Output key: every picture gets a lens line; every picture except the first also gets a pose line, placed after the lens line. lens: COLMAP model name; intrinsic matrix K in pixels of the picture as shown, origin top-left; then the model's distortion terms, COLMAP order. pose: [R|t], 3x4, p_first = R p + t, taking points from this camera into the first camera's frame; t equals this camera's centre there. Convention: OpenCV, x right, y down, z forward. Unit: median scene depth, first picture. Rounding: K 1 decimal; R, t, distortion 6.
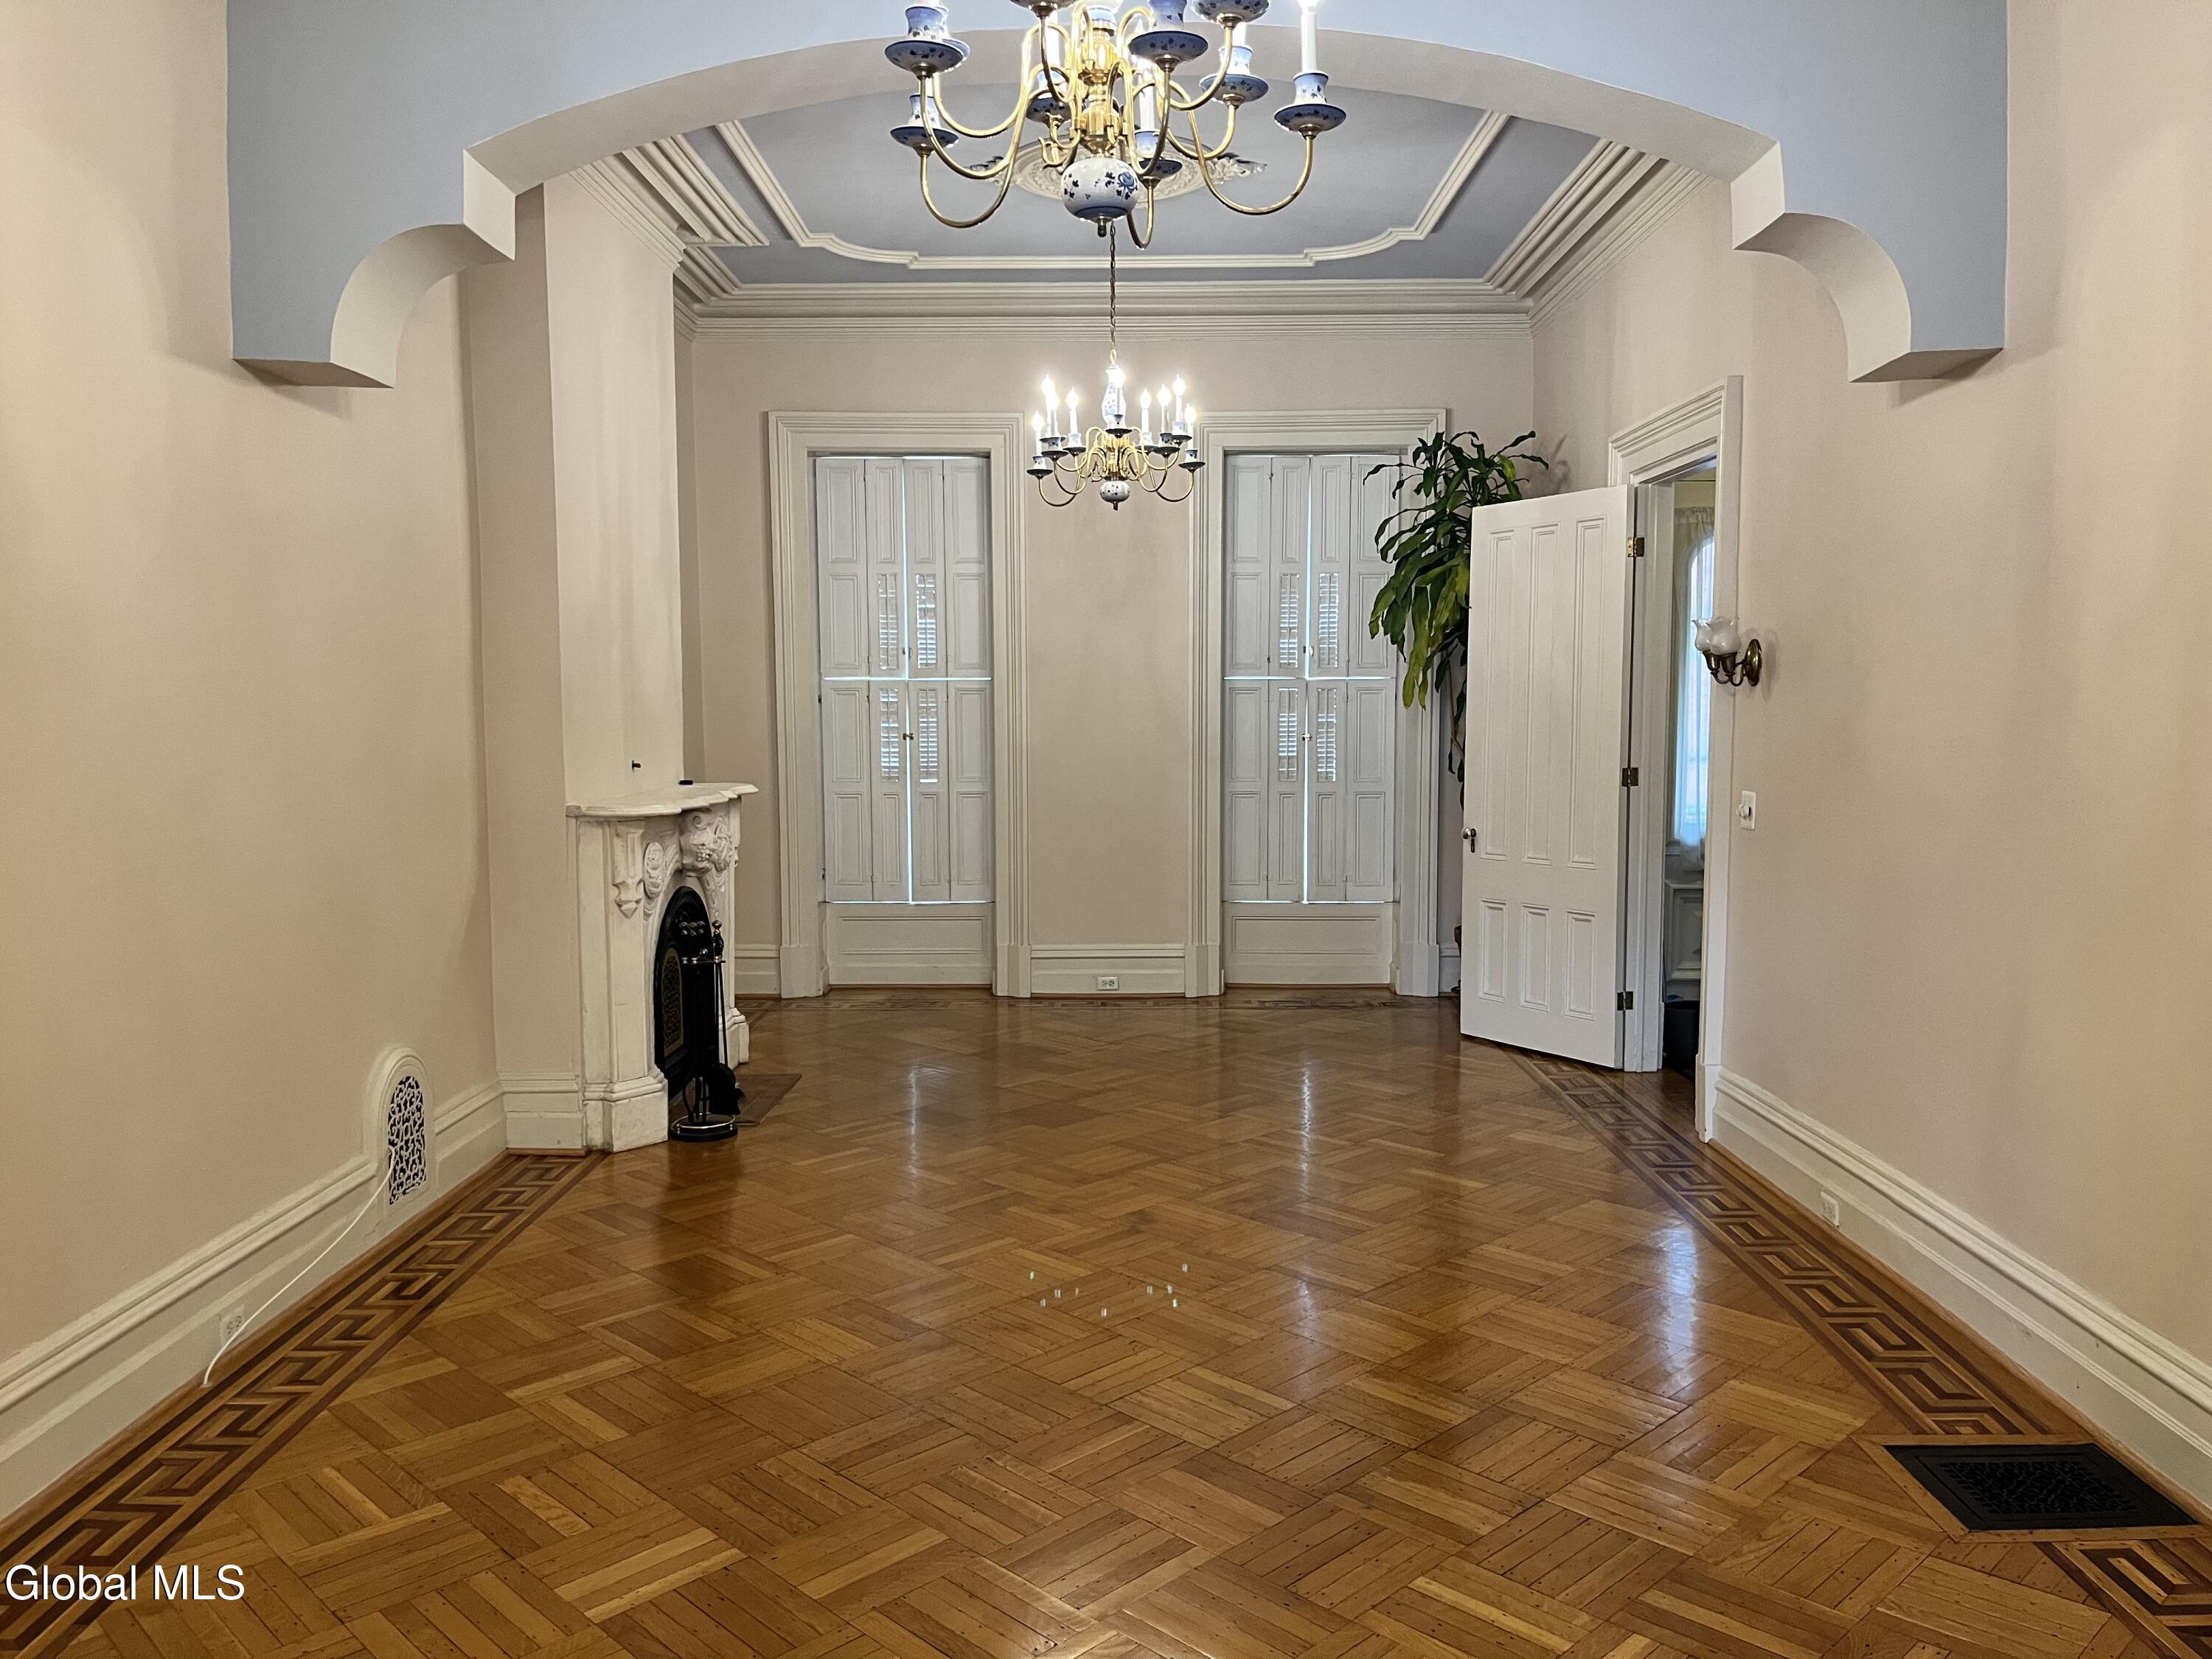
lens RADIAL K [[1660.0, 0, 1106.7], [0, 1660.0, 830.5], [0, 0, 1]] dist [0.000239, -0.000308]
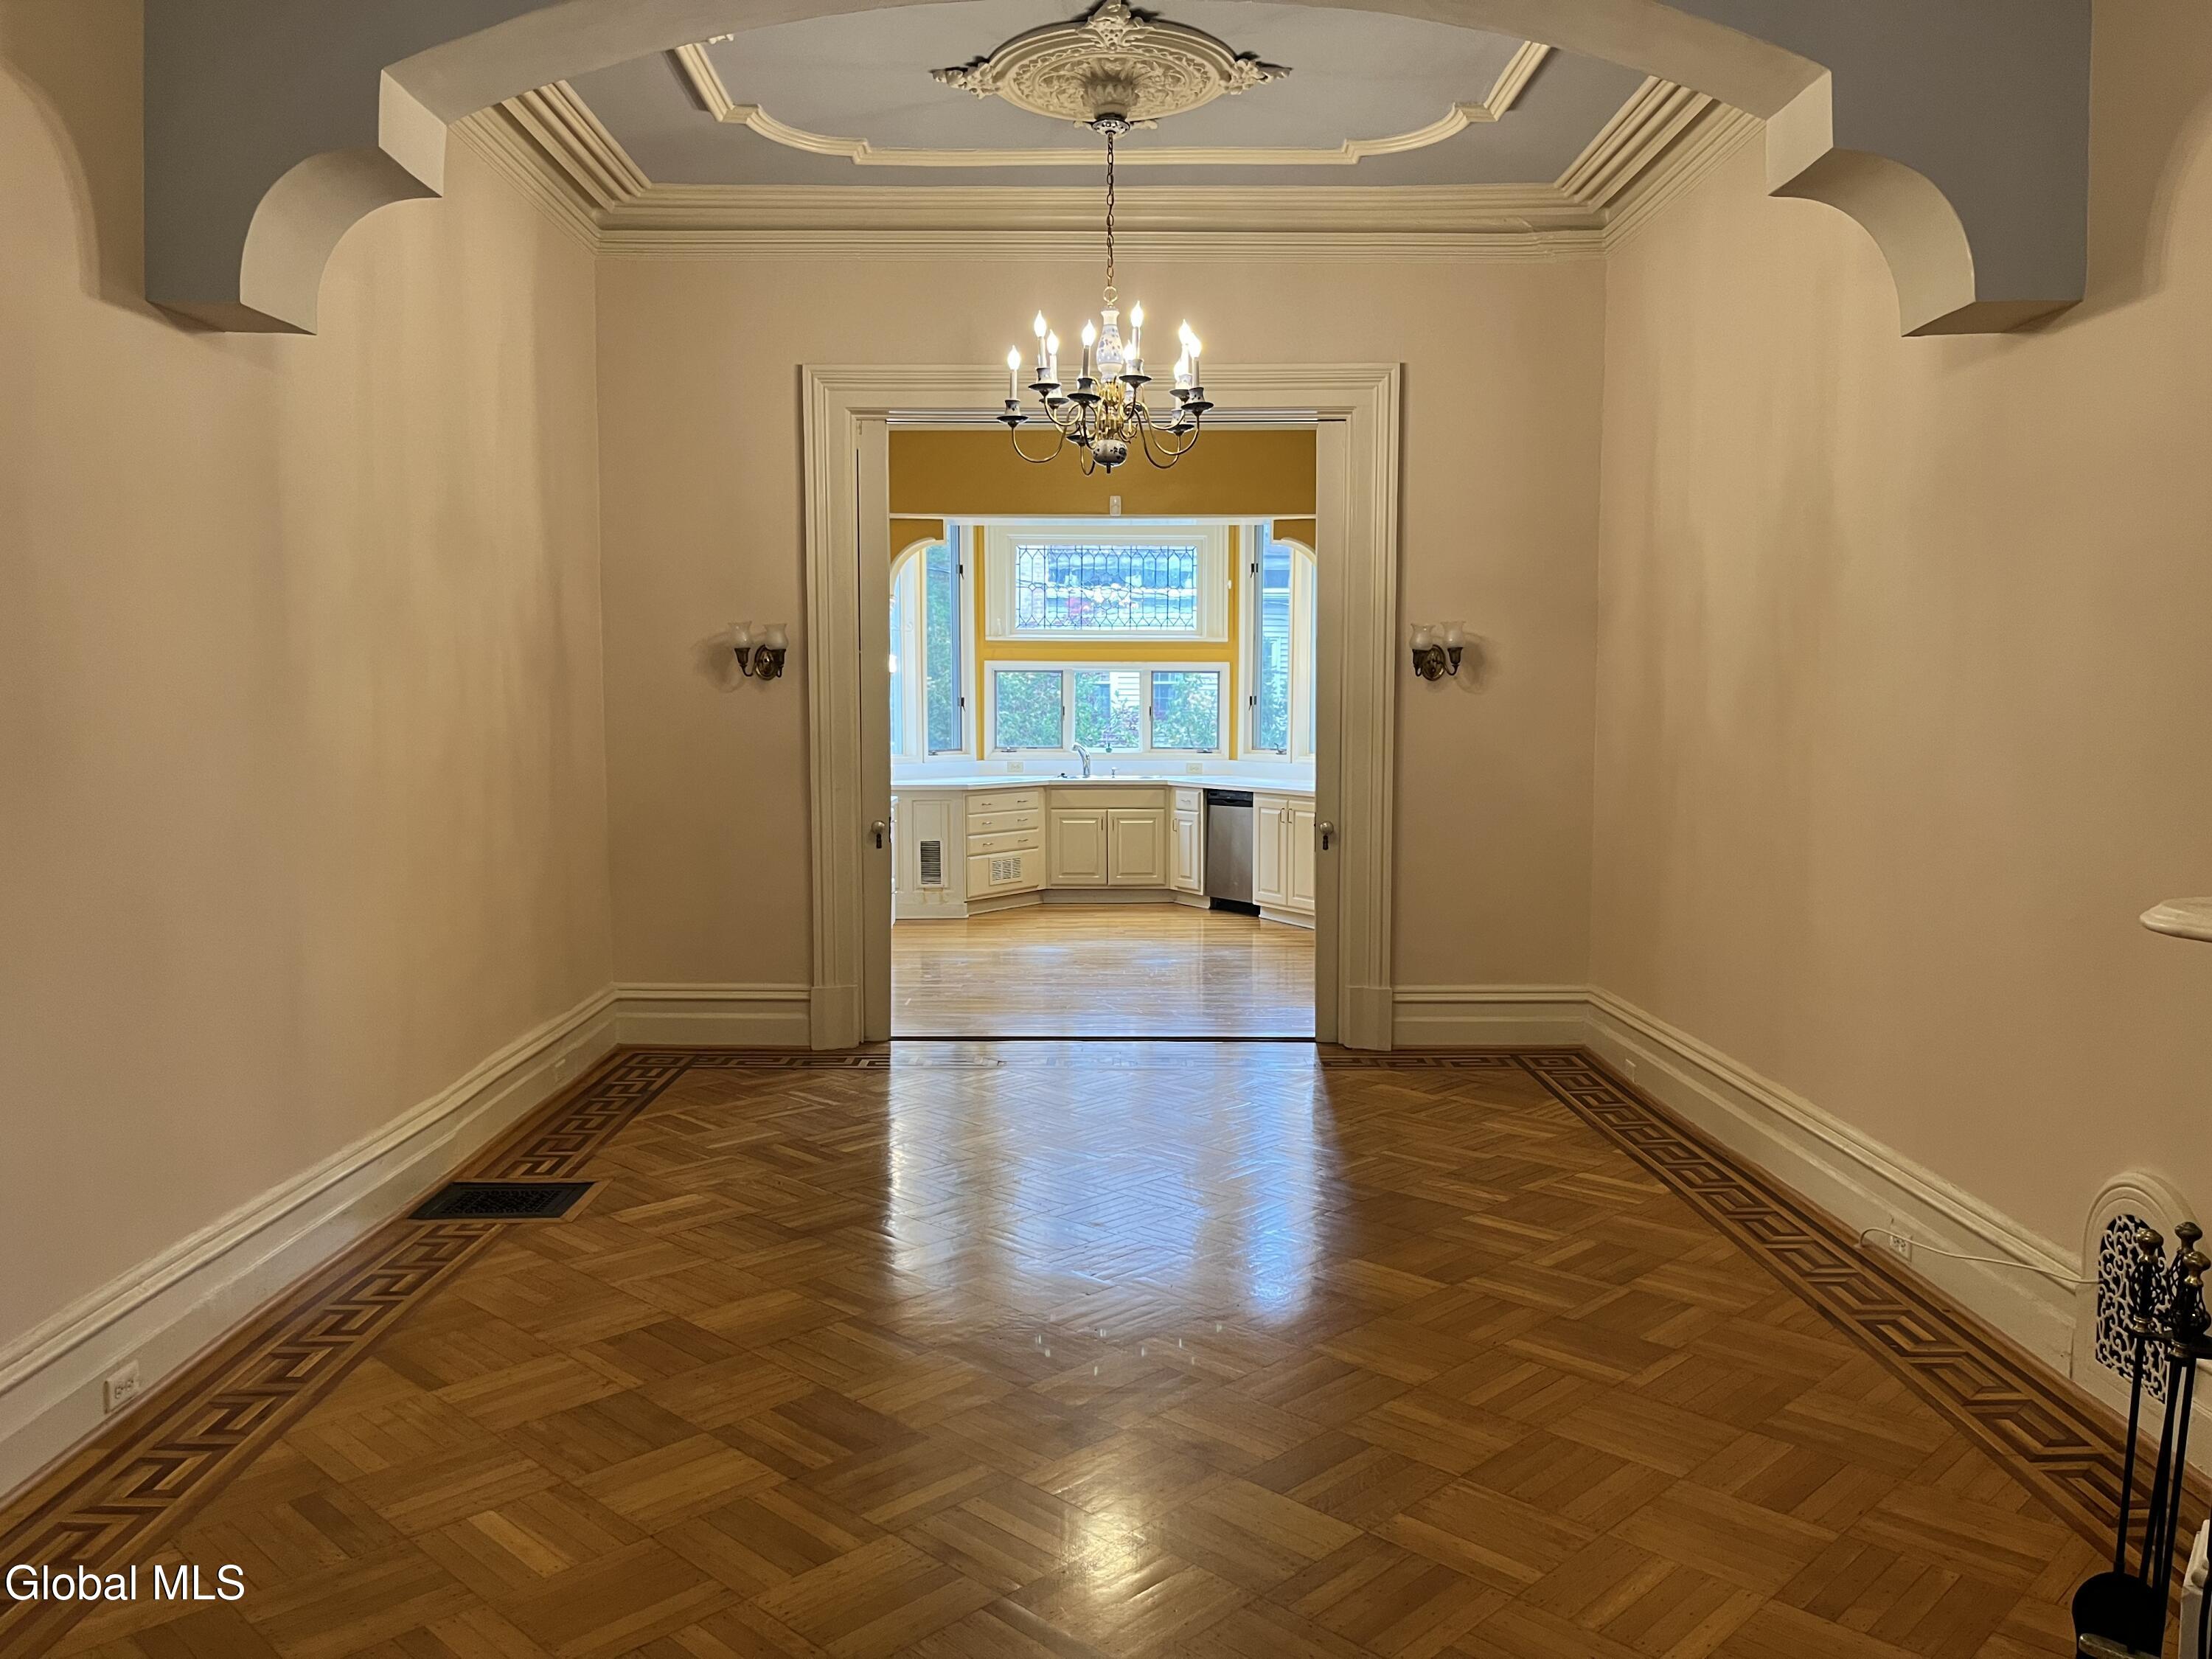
lens RADIAL K [[1660.0, 0, 1104.7], [0, 1660.0, 832.1], [0, 0, 1]] dist [0.000239, -0.000308]
pose [[-0.999885, 0.004055, -0.014615, 0.023367], [0.001727, 0.987778, 0.155859, -0.152411], [0.015068, 0.155816, -0.987671, 2.117850]]
